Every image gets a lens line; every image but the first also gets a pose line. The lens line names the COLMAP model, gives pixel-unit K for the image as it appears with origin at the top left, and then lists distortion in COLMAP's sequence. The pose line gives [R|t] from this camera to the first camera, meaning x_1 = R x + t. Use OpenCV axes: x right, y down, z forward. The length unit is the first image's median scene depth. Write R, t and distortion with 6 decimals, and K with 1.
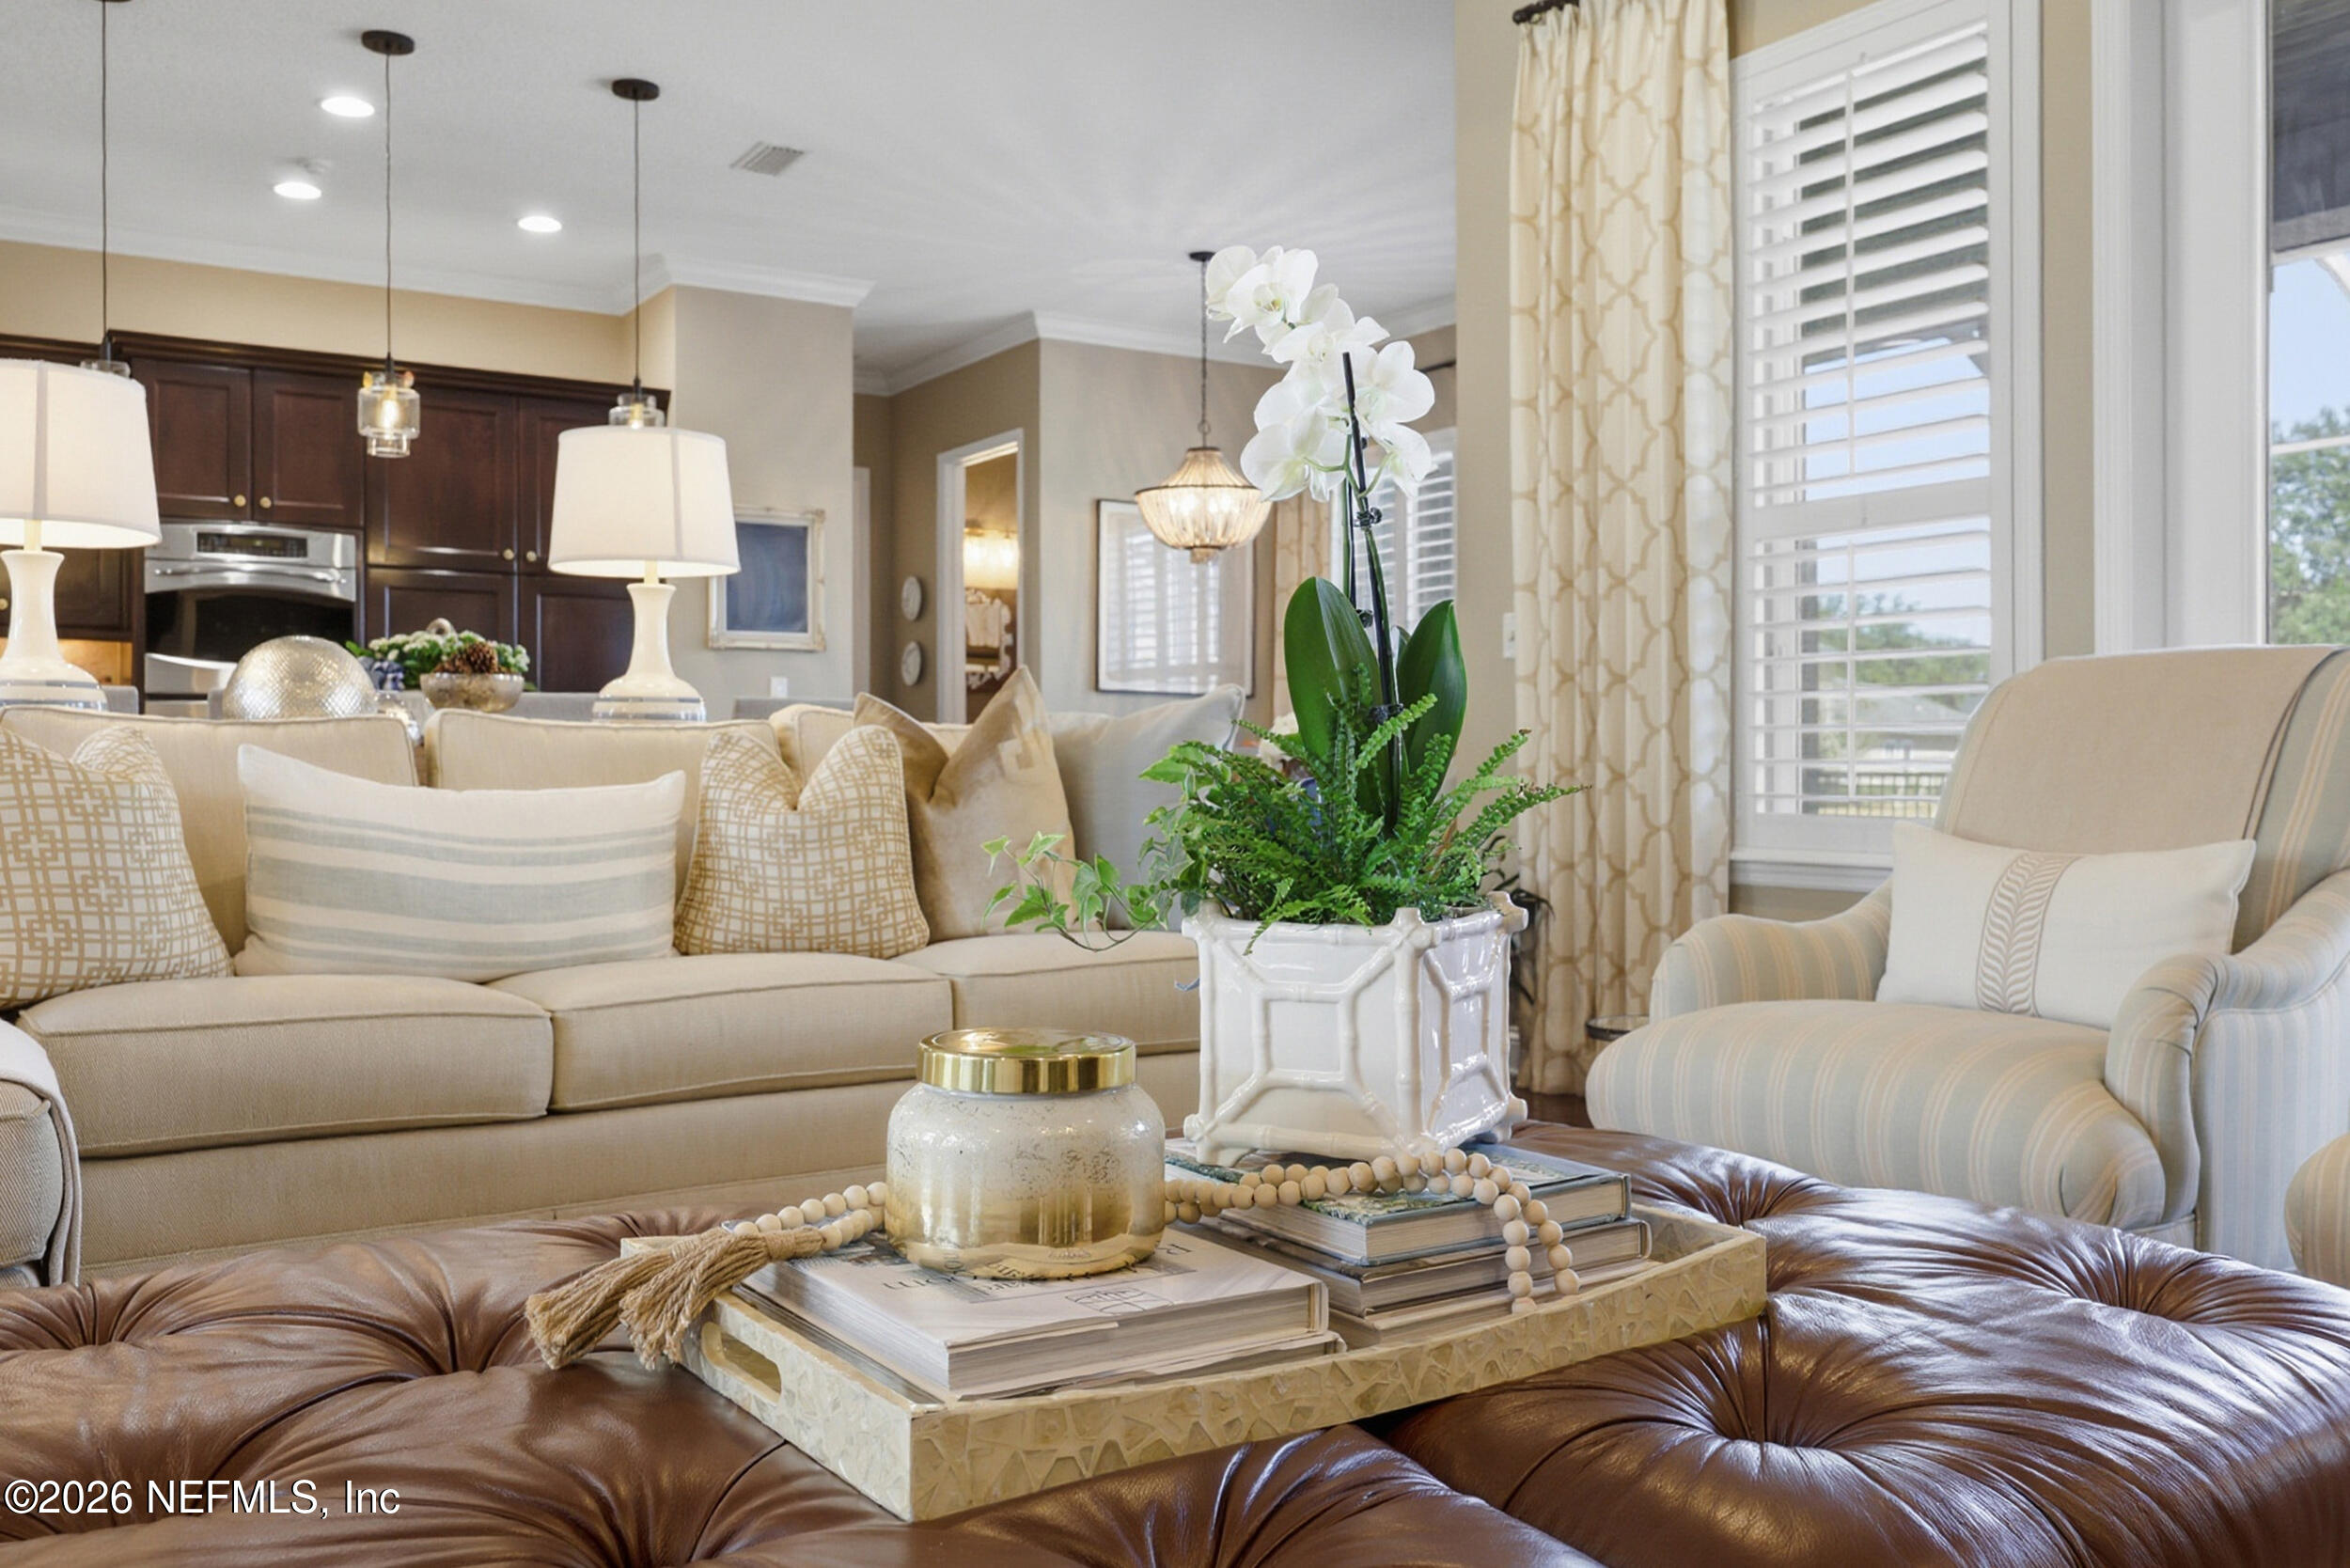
lens RADIAL K [[1872.0, 0, 1171.9], [0, 1872.0, 764.5], [0, 0, 1]] dist [-0.000262, 0.000624]
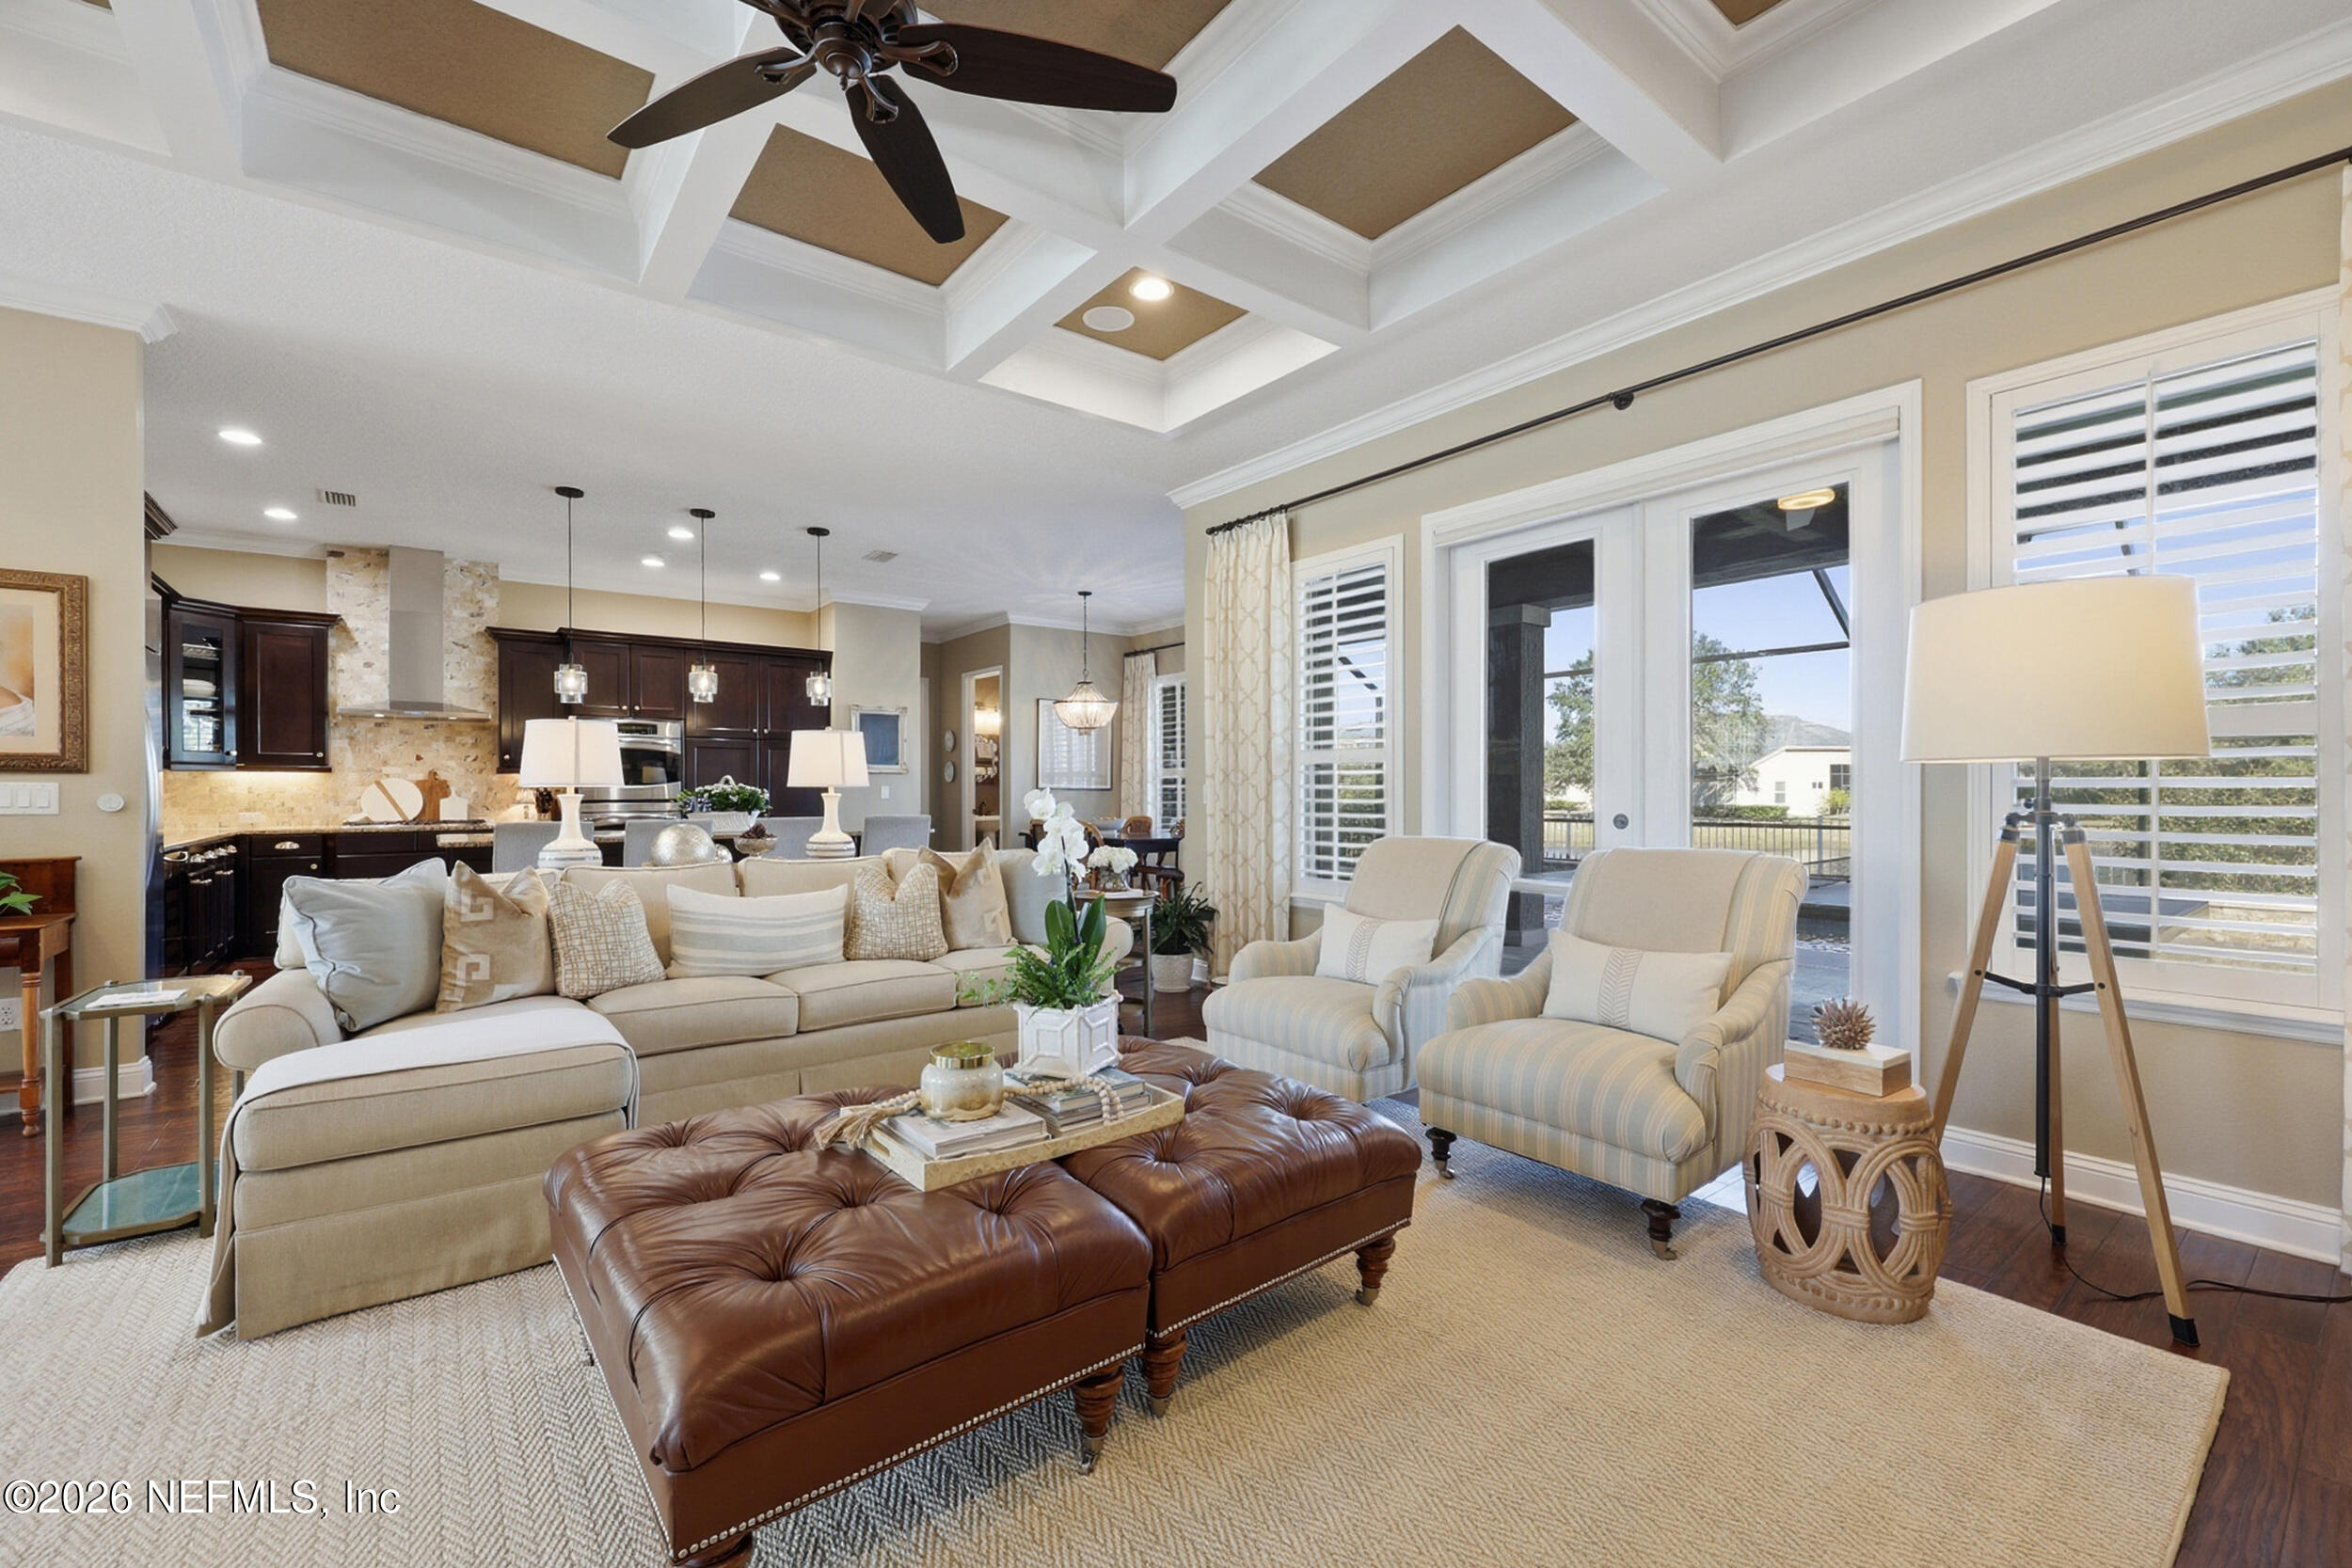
lens RADIAL K [[948.4, 0, 1166.1], [0, 948.4, 793.1], [0, 0, 1]] dist [-0.002318, 0.000229]
pose [[0.996620, 0.000730, 0.082149, 0.039655], [-0.001067, 0.999991, 0.004054, -0.086619], [-0.082145, -0.004128, 0.996612, -0.200296]]
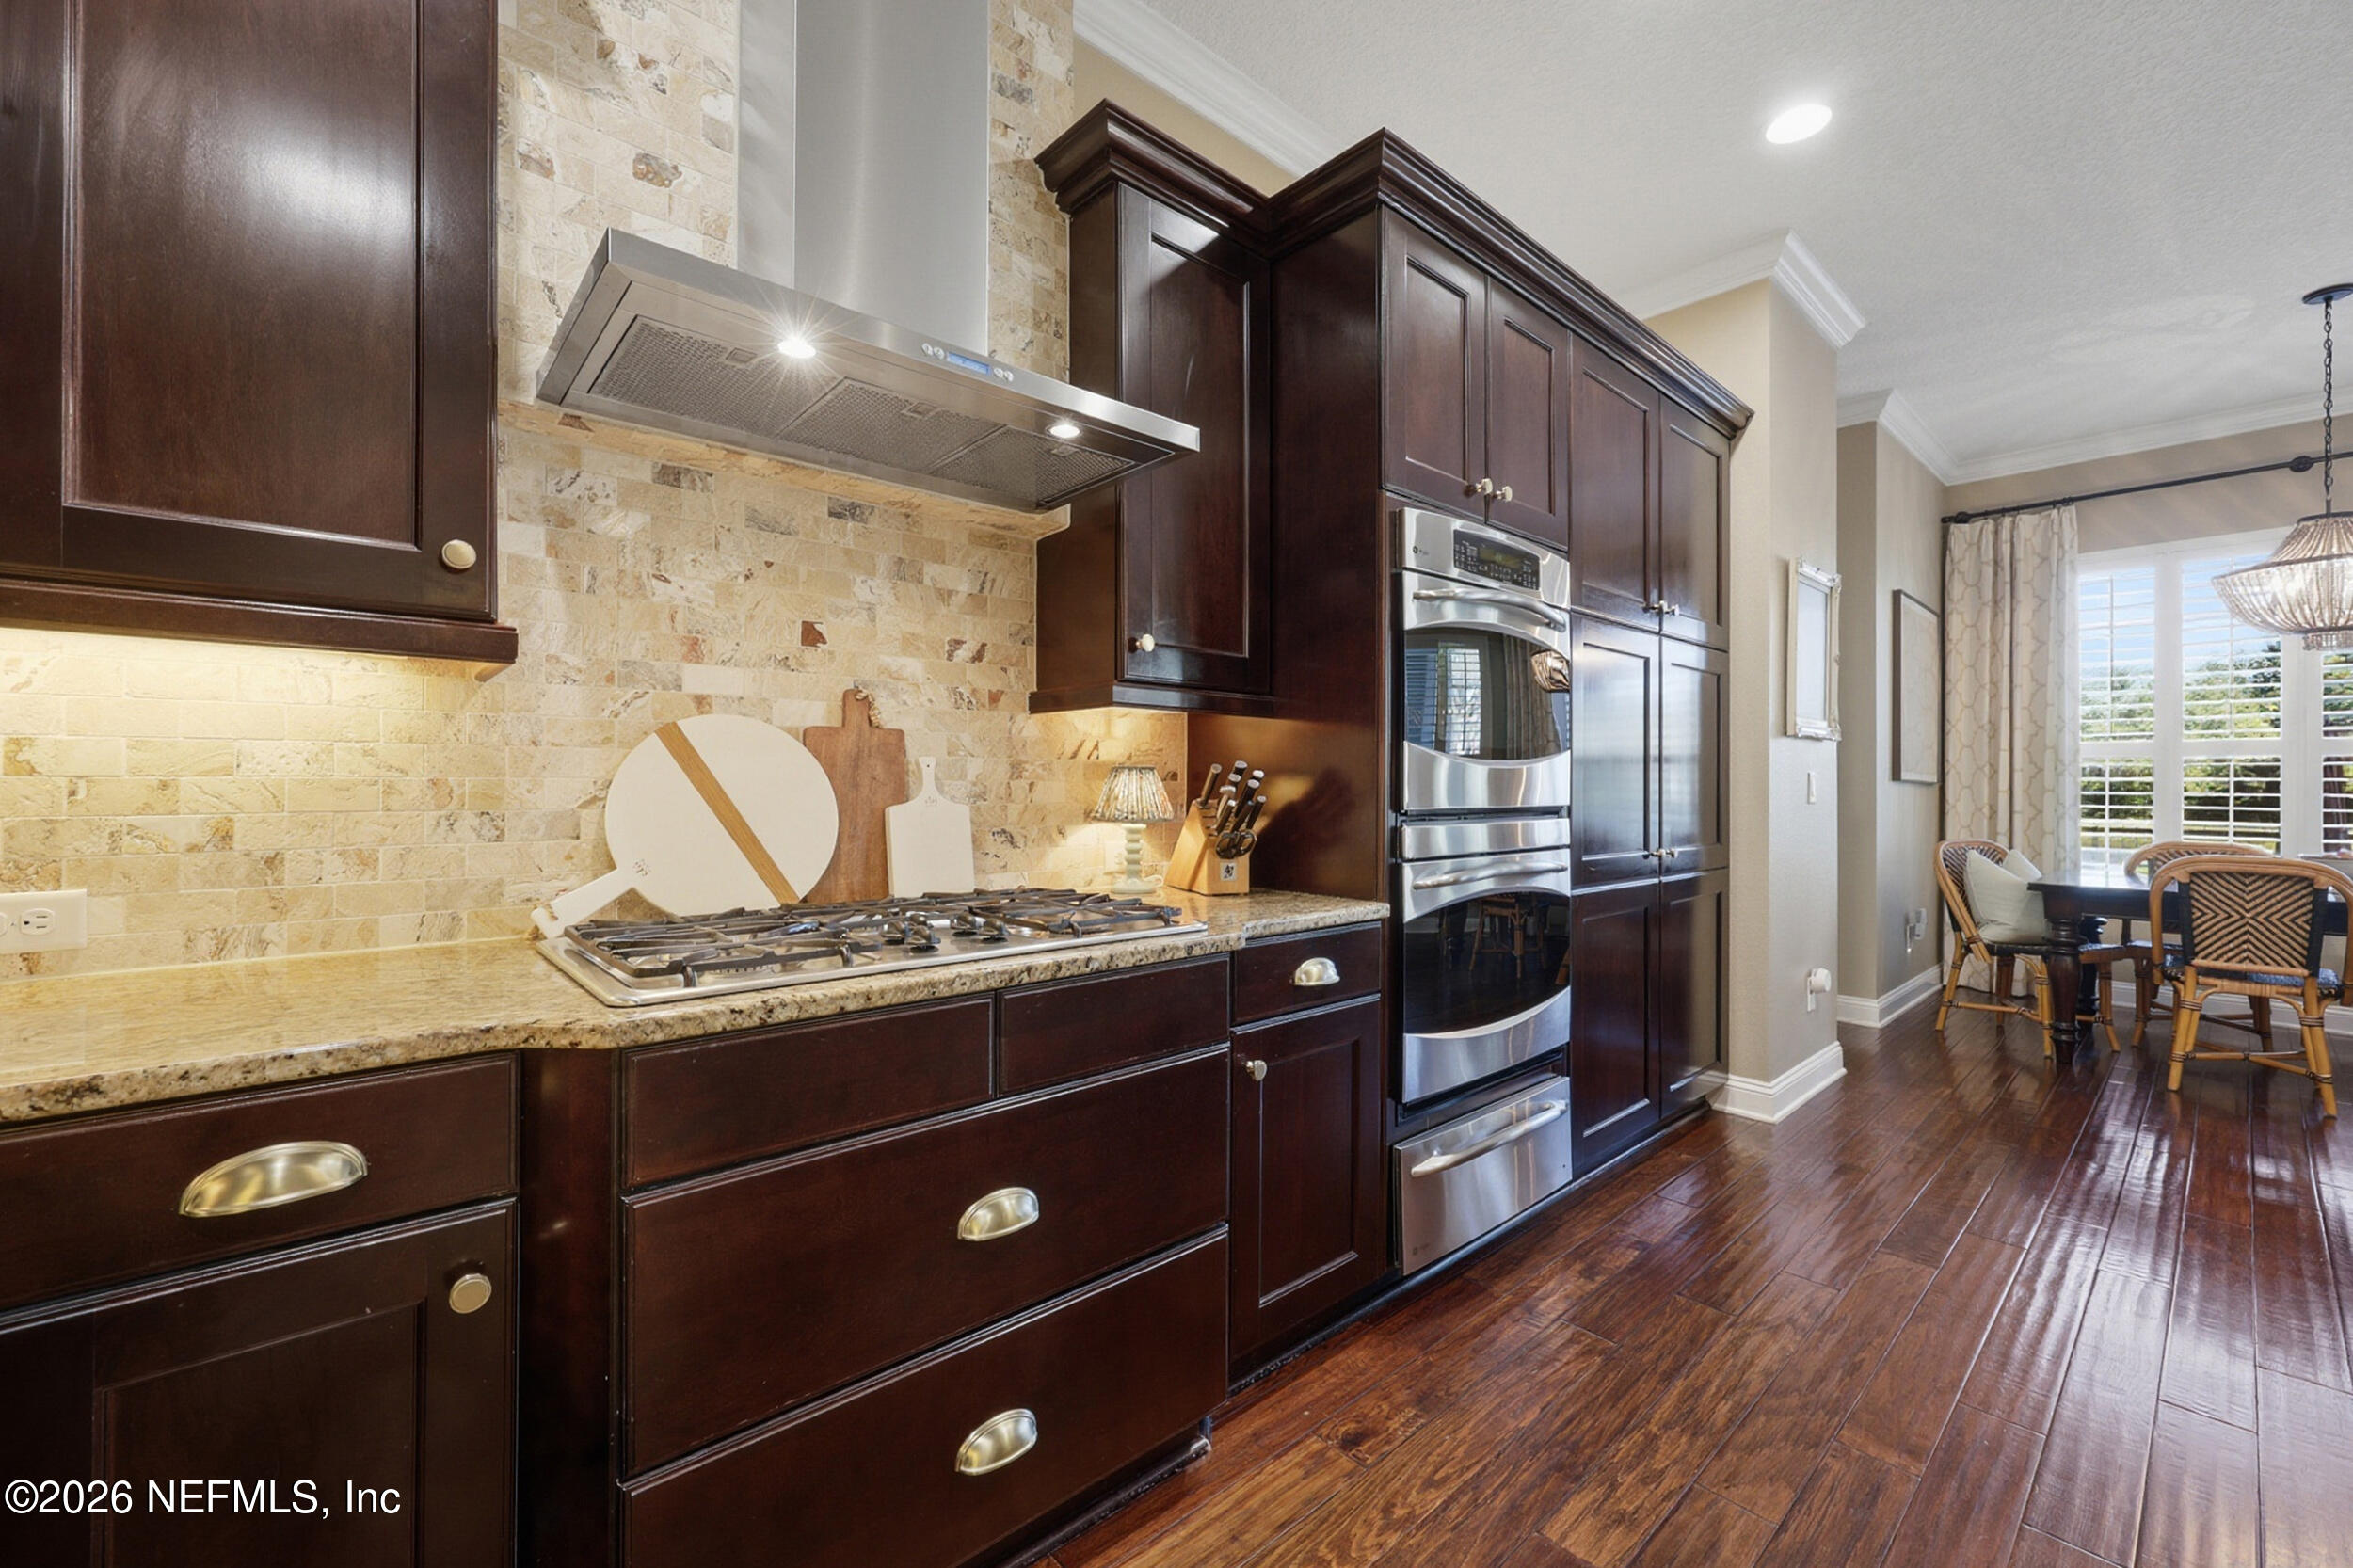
lens RADIAL K [[948.9, 0, 1177.2], [0, 948.9, 784.2], [0, 0, 1]] dist [-0.002318, 0.000229]
pose [[0.989655, 0.006500, 0.143319, -1.113854], [-0.006351, 0.999979, -0.001501, -0.077242], [-0.143326, 0.000575, 0.989675, 1.244325]]
